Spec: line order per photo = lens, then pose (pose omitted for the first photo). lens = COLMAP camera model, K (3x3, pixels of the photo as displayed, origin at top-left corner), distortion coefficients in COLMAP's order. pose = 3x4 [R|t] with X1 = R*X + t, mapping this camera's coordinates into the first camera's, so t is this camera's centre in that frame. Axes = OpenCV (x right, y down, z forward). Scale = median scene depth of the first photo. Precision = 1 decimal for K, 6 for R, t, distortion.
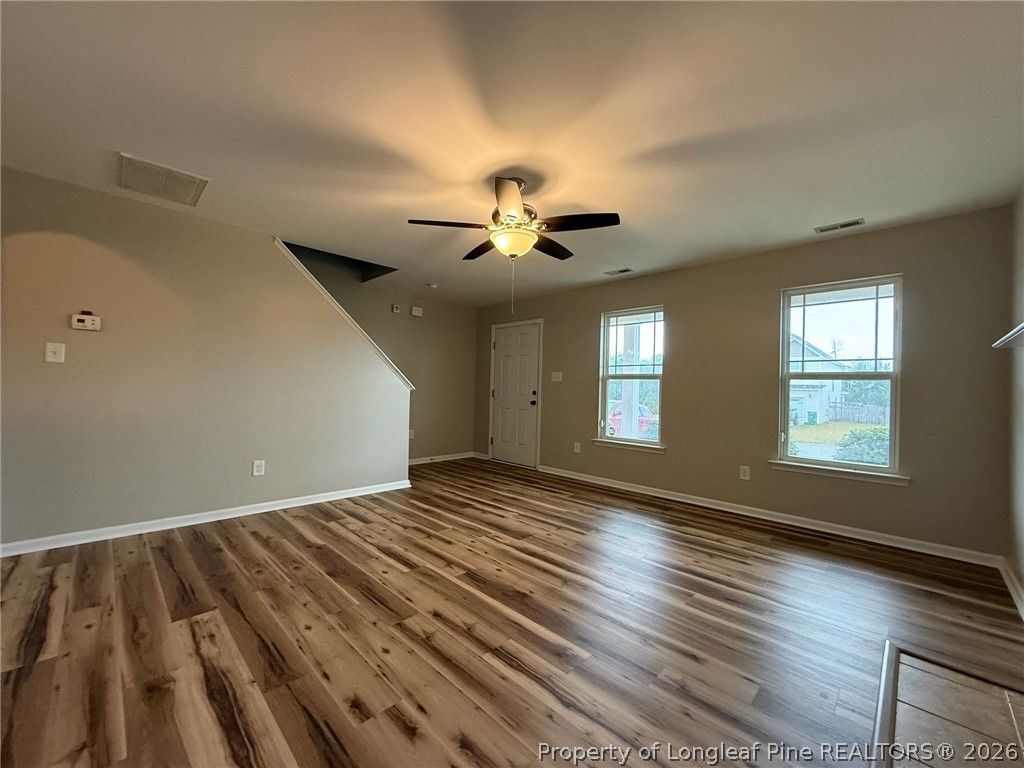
lens RADIAL K [[408.0, 0, 508.4], [0, 408.0, 384.4], [0, 0, 1]] dist [0.000876, 0.000558]
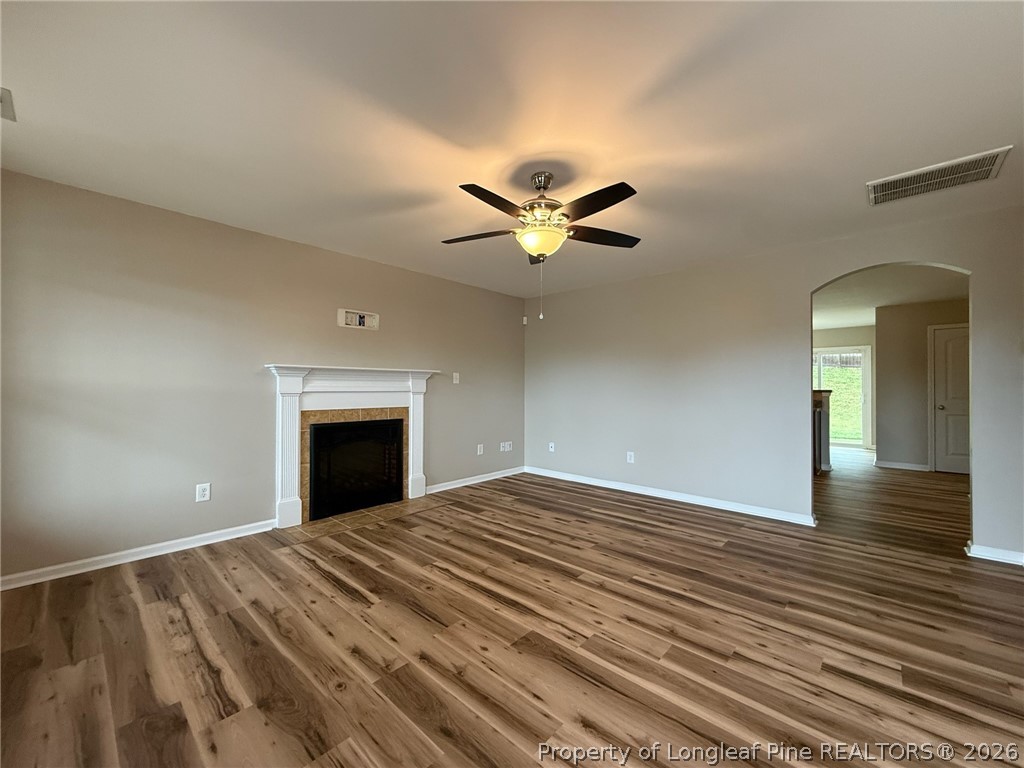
lens RADIAL K [[408.0, 0, 507.7], [0, 408.0, 385.3], [0, 0, 1]] dist [0.000876, 0.000558]
pose [[-0.998868, -0.027306, -0.038960, 0.110085], [-0.026637, 0.999491, -0.017584, 0.001082], [0.039420, -0.016527, -0.999086, 1.789003]]
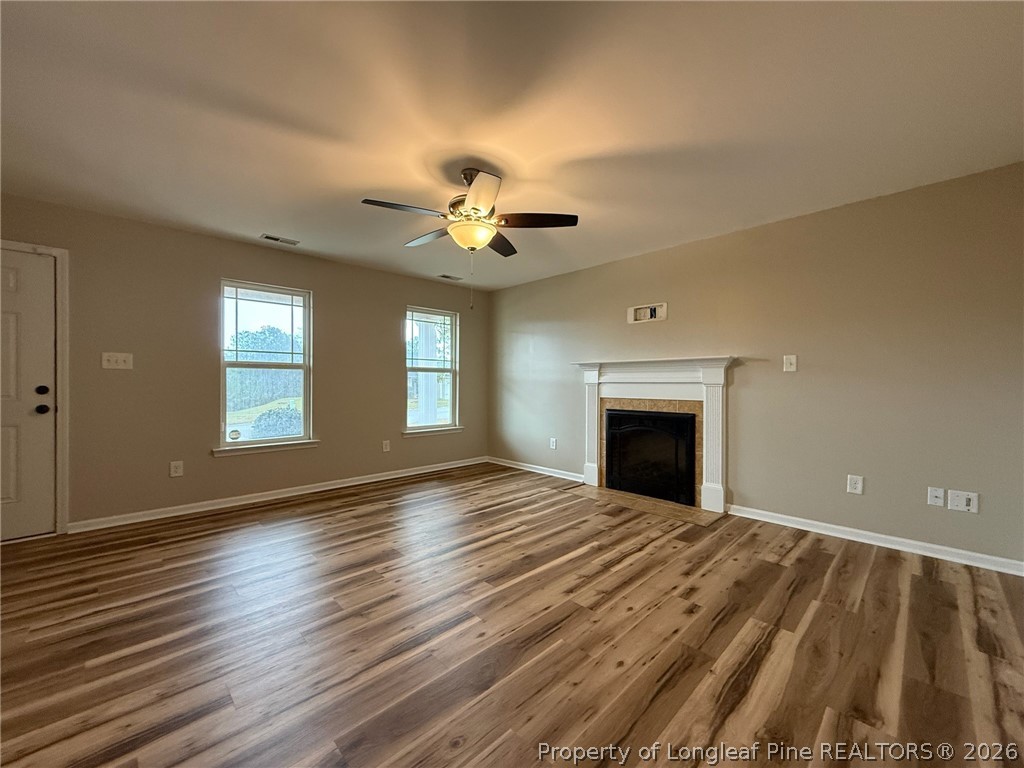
lens RADIAL K [[408.0, 0, 512.8], [0, 408.0, 386.8], [0, 0, 1]] dist [0.000876, 0.000558]
pose [[0.010862, -0.032210, 0.999422, -0.903227], [-0.012557, 0.999398, 0.032345, -0.014798], [-0.999862, -0.012901, 0.010451, 0.823734]]
